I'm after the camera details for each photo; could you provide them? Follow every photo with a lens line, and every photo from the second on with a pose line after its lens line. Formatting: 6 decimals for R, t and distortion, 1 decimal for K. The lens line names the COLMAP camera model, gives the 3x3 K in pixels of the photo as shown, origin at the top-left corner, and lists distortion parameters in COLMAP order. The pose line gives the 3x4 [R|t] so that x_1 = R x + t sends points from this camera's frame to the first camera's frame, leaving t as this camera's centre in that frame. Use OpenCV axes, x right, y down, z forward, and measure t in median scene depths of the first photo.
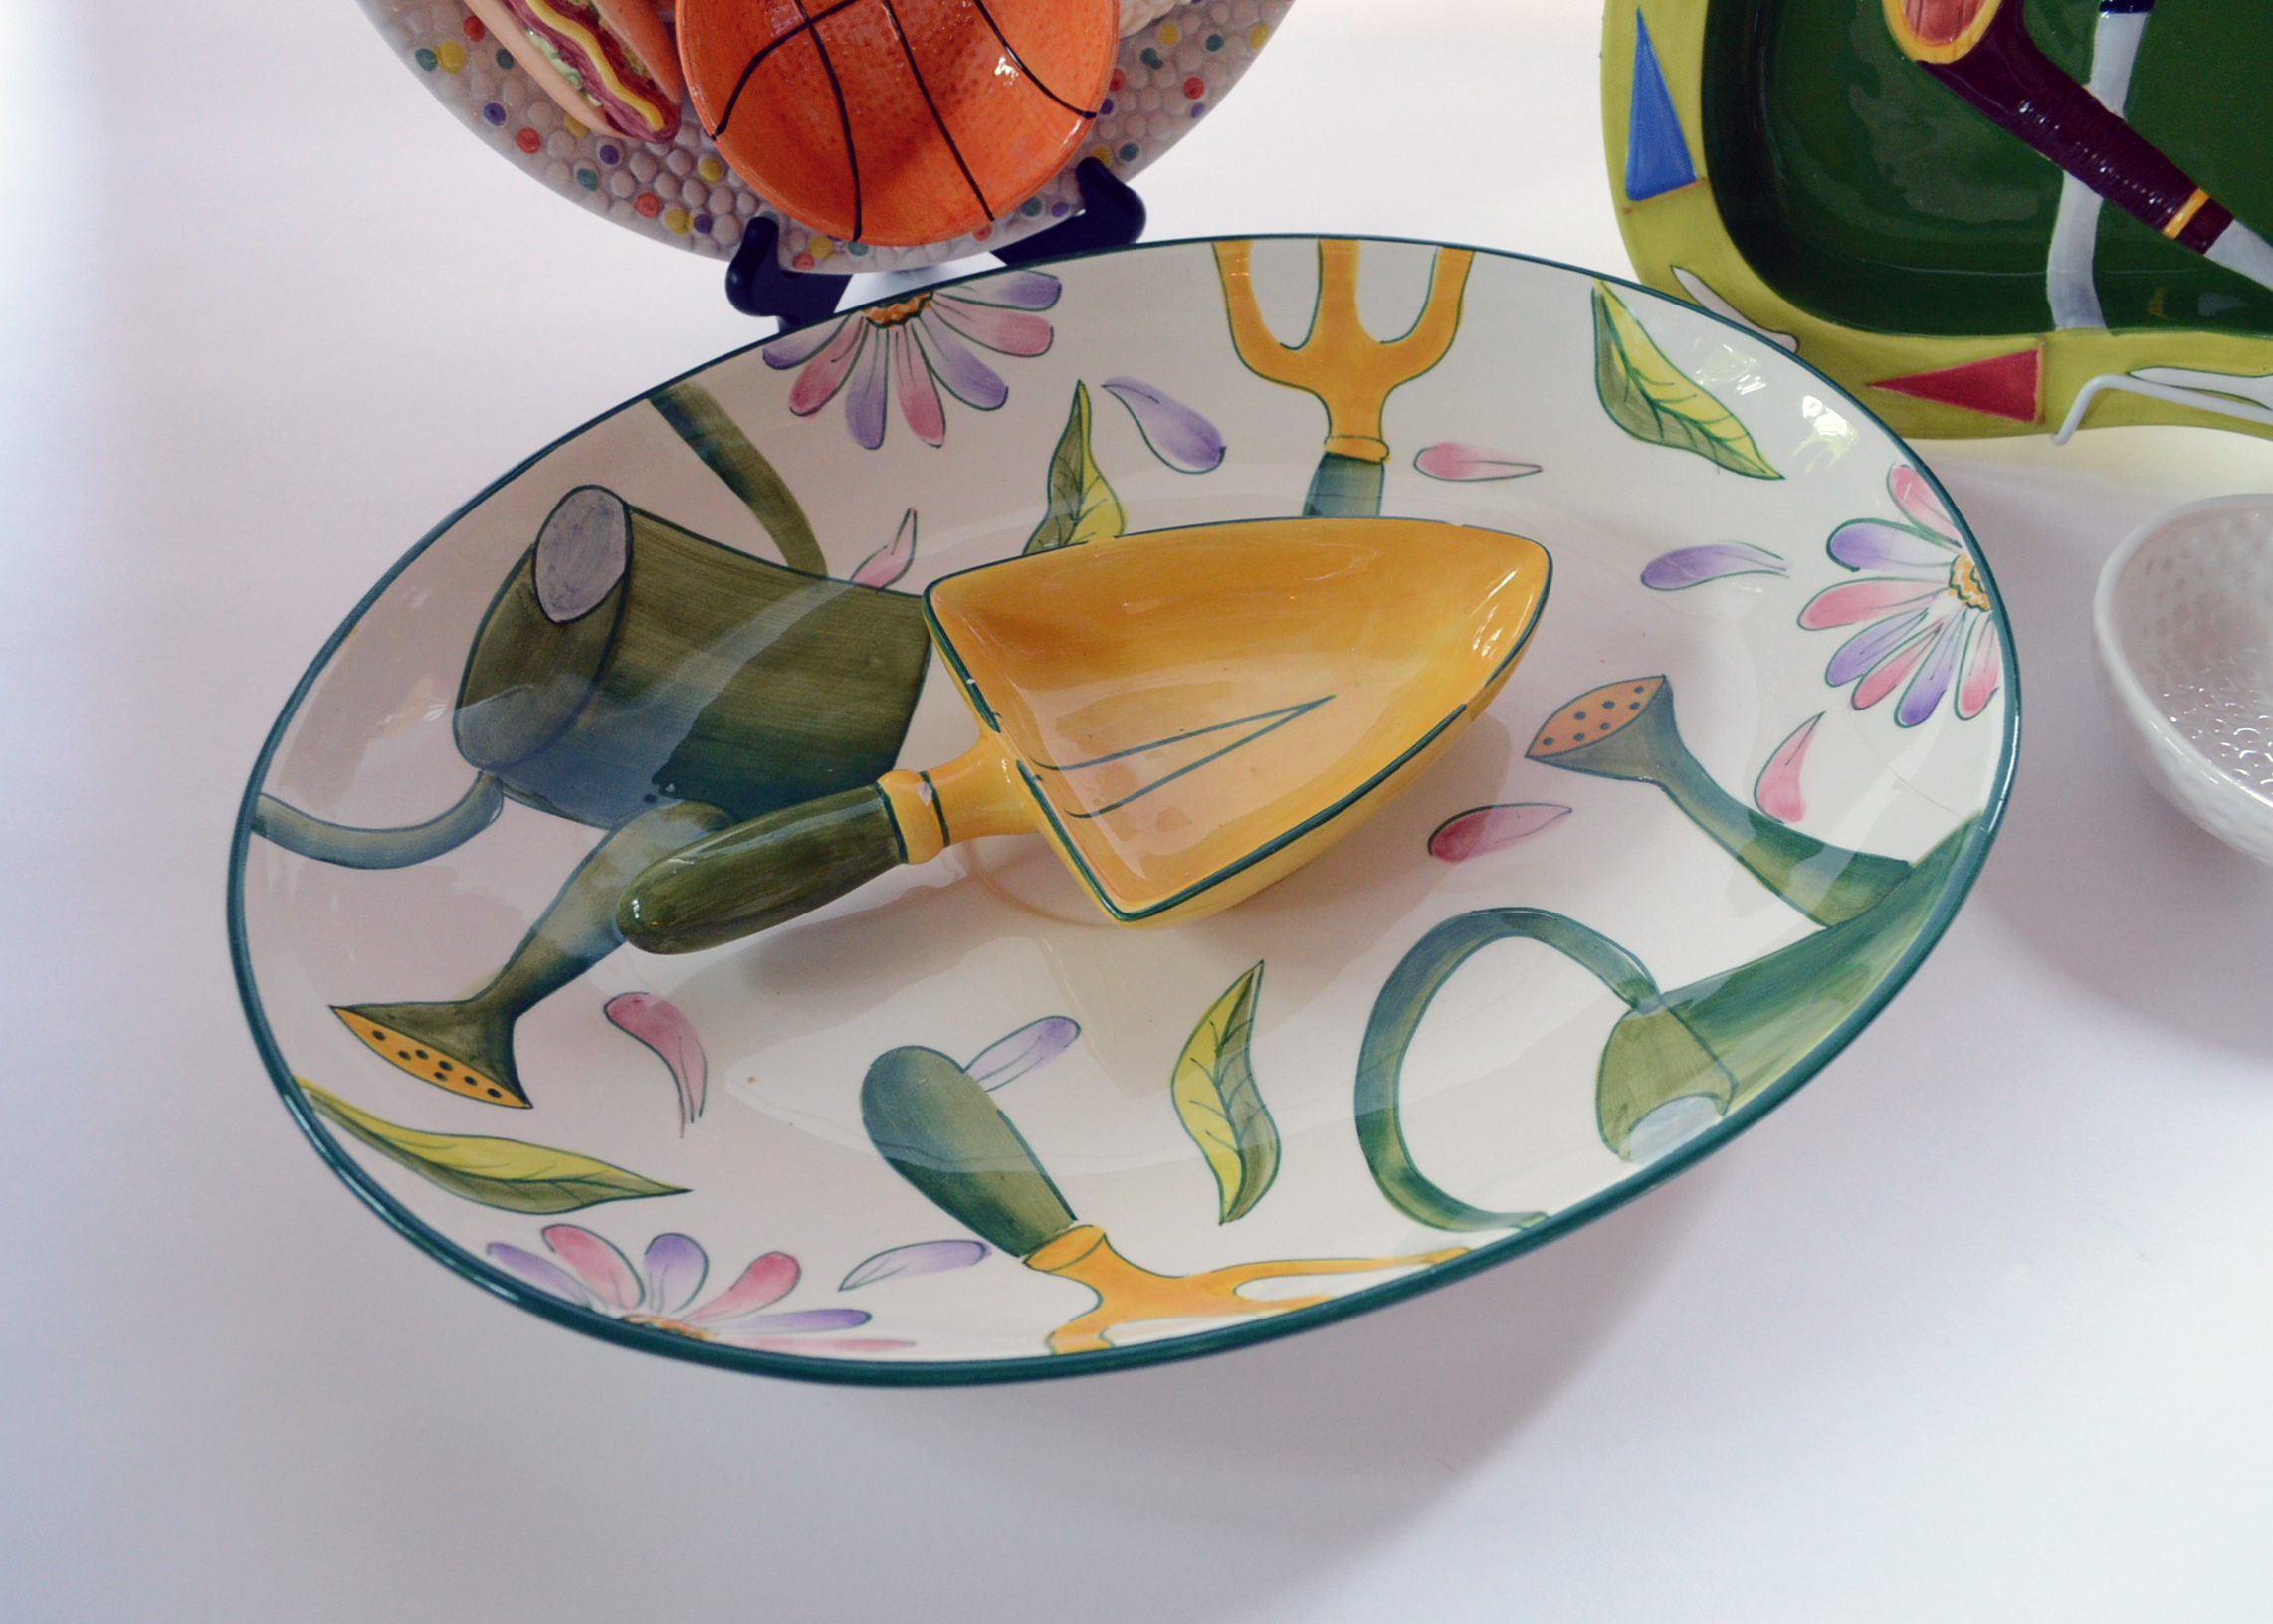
lens RADIAL K [[1847.0, 0, 1136.5], [0, 1847.0, 812.0], [0, 0, 1]] dist [-0.006055, 0.007099]
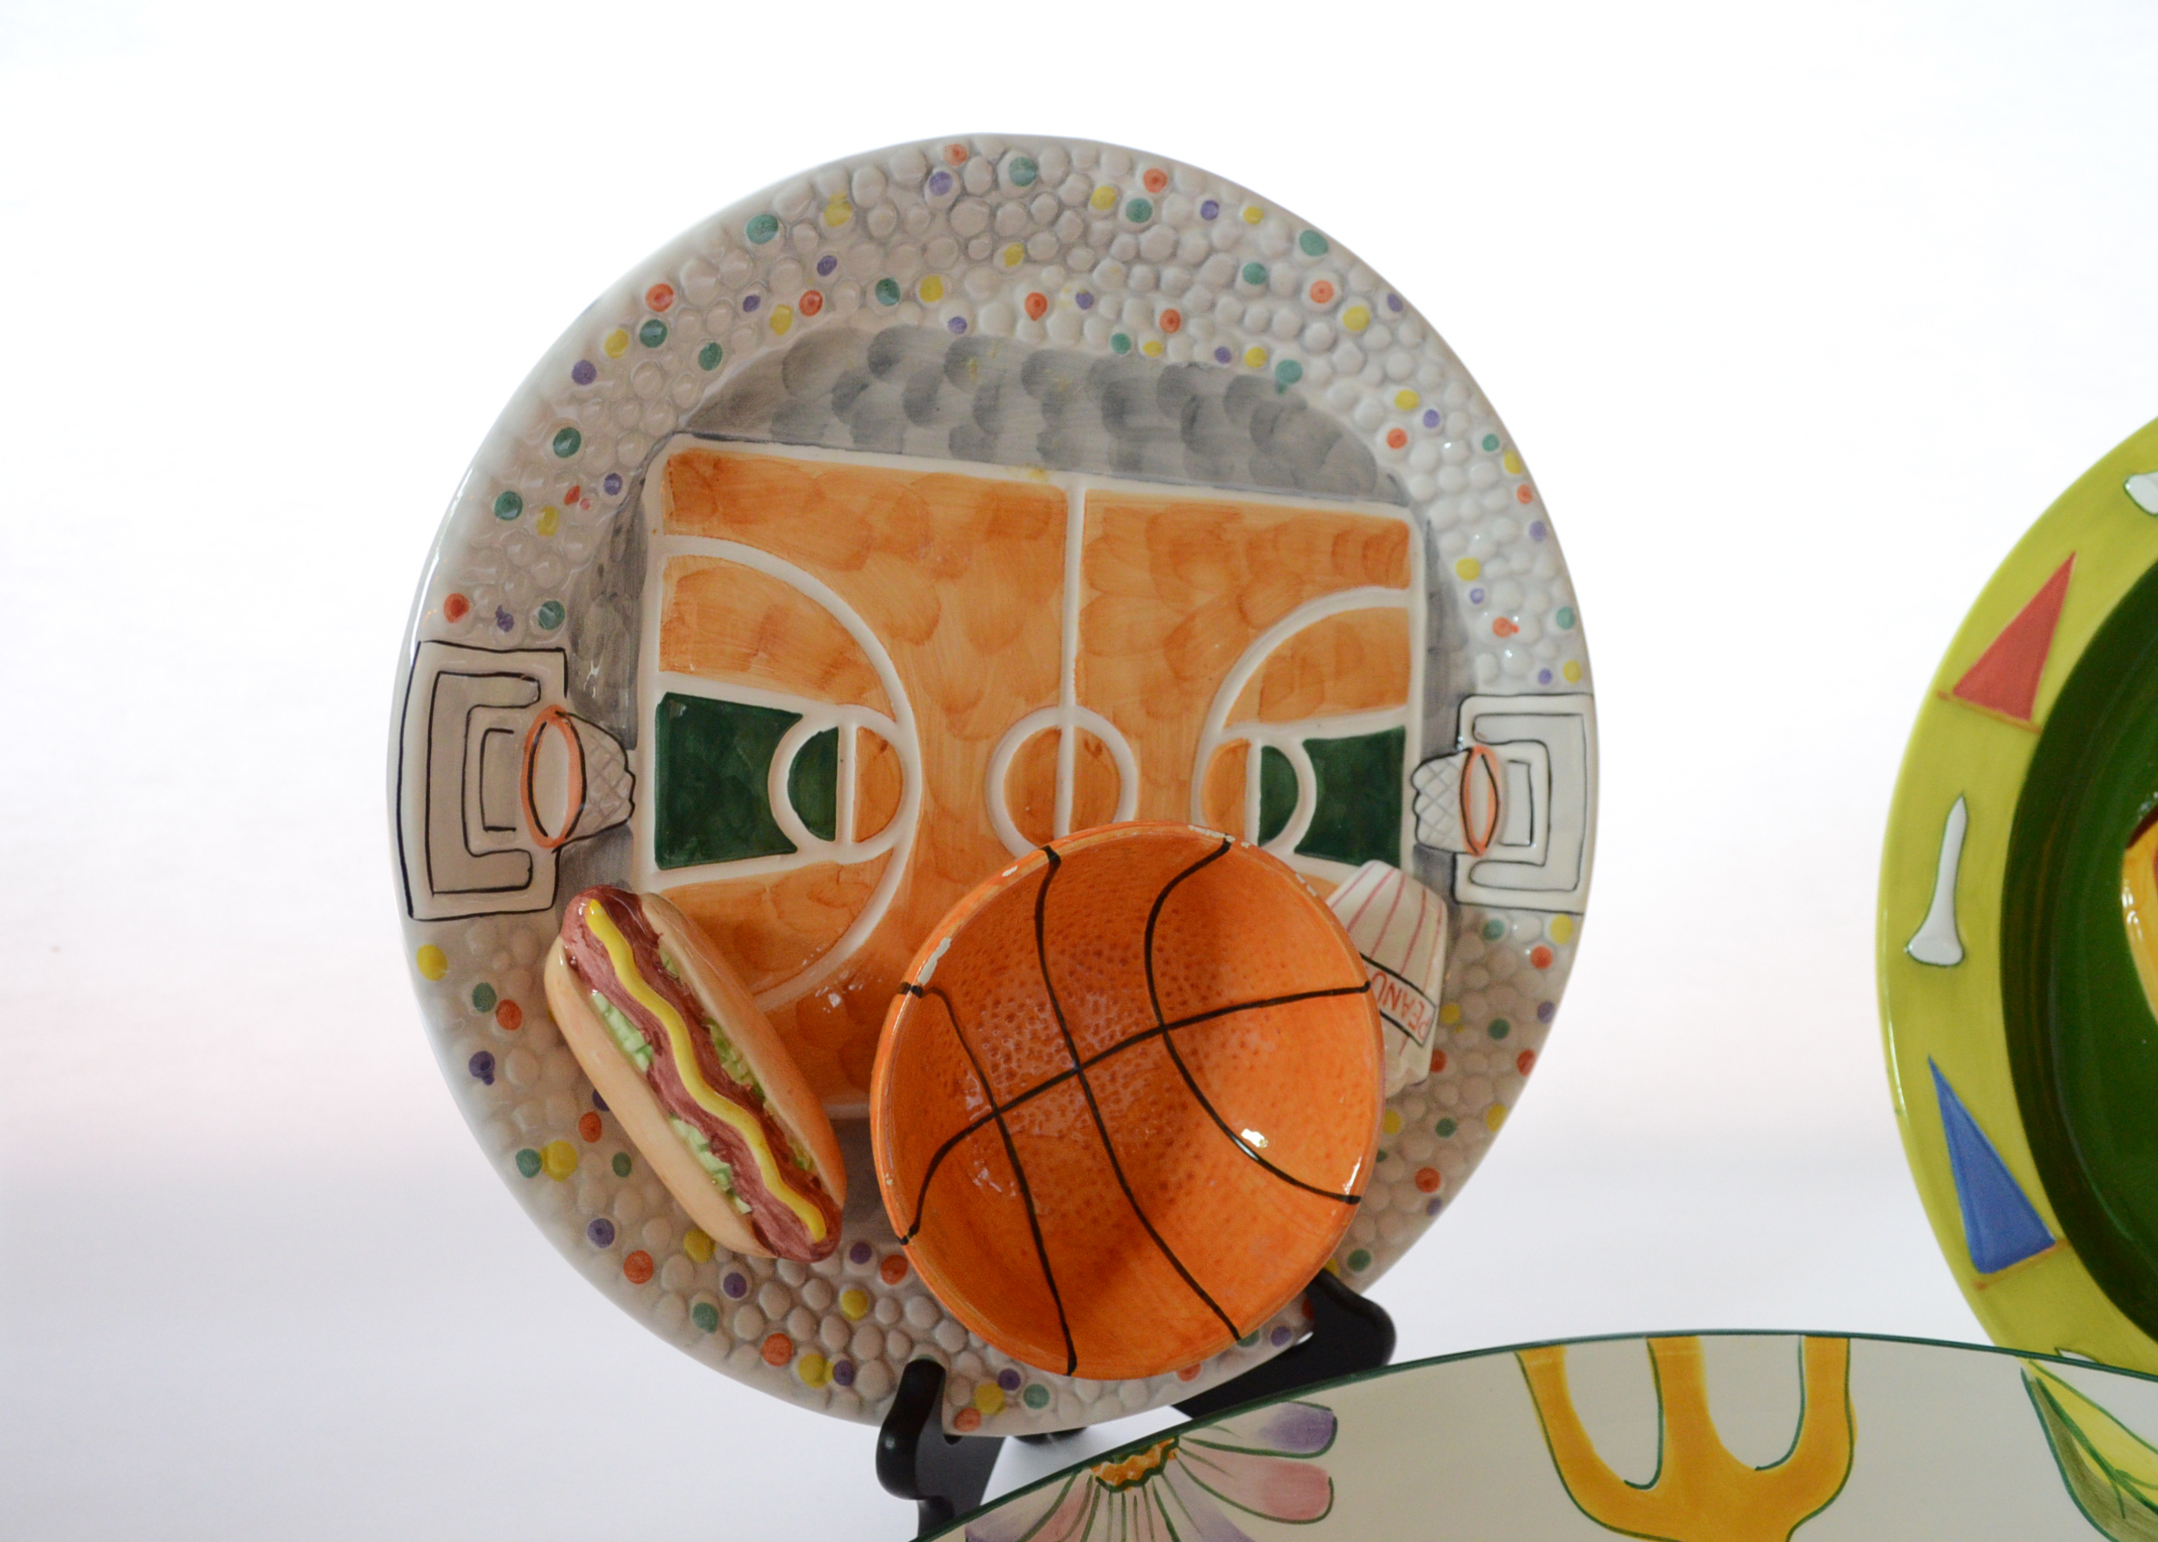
lens RADIAL K [[1876.9, 0, 1107.9], [0, 1876.9, 774.4], [0, 0, 1]] dist [-0.017505, 0.015785]
pose [[0.993530, -0.032480, 0.108828, -0.206802], [0.093549, 0.777387, -0.622027, -0.027253], [-0.064399, 0.628183, 0.775396, 0.260299]]
